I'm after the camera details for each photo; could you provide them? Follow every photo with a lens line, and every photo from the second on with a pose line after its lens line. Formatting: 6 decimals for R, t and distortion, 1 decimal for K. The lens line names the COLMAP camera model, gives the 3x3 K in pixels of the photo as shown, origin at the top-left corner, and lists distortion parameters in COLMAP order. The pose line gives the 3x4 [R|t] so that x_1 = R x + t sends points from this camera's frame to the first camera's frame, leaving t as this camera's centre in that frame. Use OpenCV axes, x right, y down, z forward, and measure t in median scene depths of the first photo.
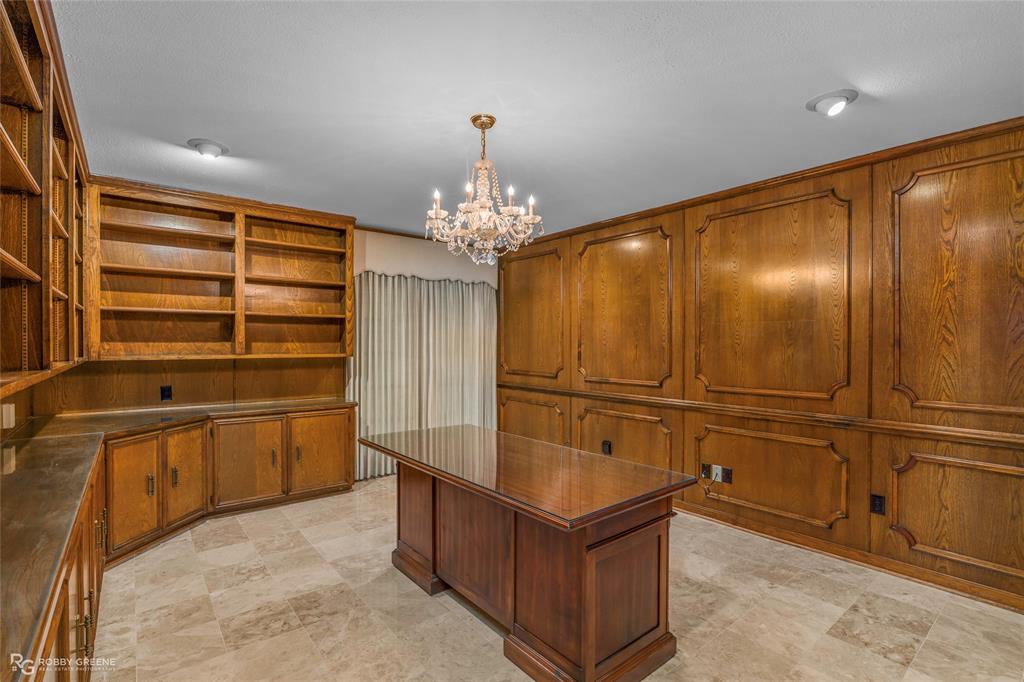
lens RADIAL K [[478.6, 0, 512.0], [0, 478.6, 341.0], [0, 0, 1]] dist [-0.021057, 0.000602]
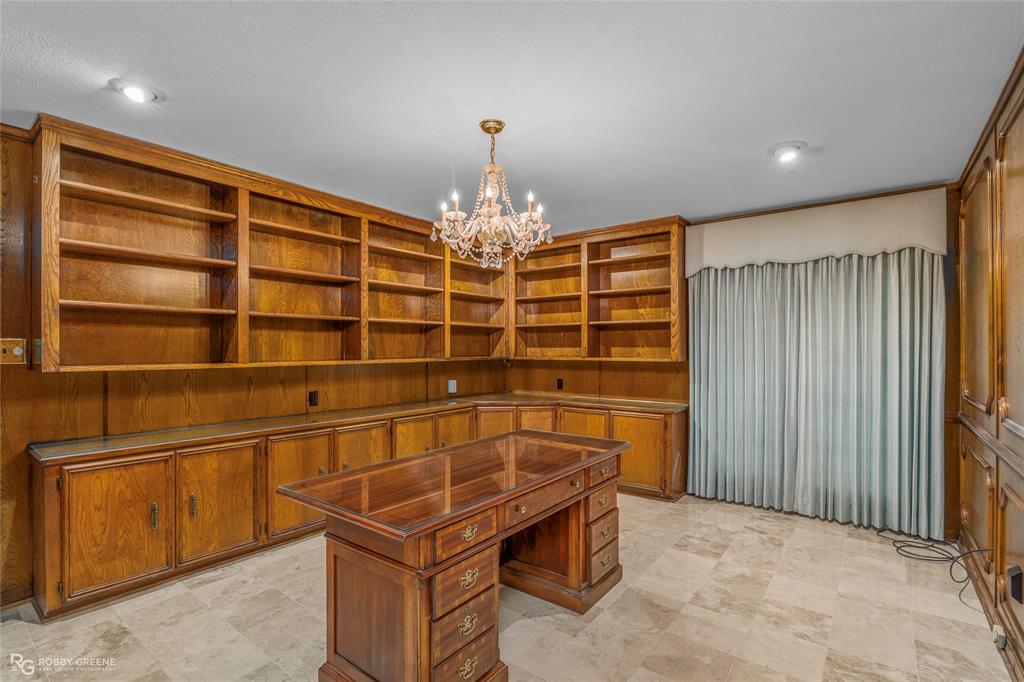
lens RADIAL K [[478.6, 0, 512.0], [0, 478.6, 341.0], [0, 0, 1]] dist [-0.021057, 0.000602]
pose [[0.238063, -0.016056, -0.971117, 0.538969], [0.005906, 0.999869, -0.015084, 0.003657], [0.971232, -0.002144, 0.238126, 0.474463]]
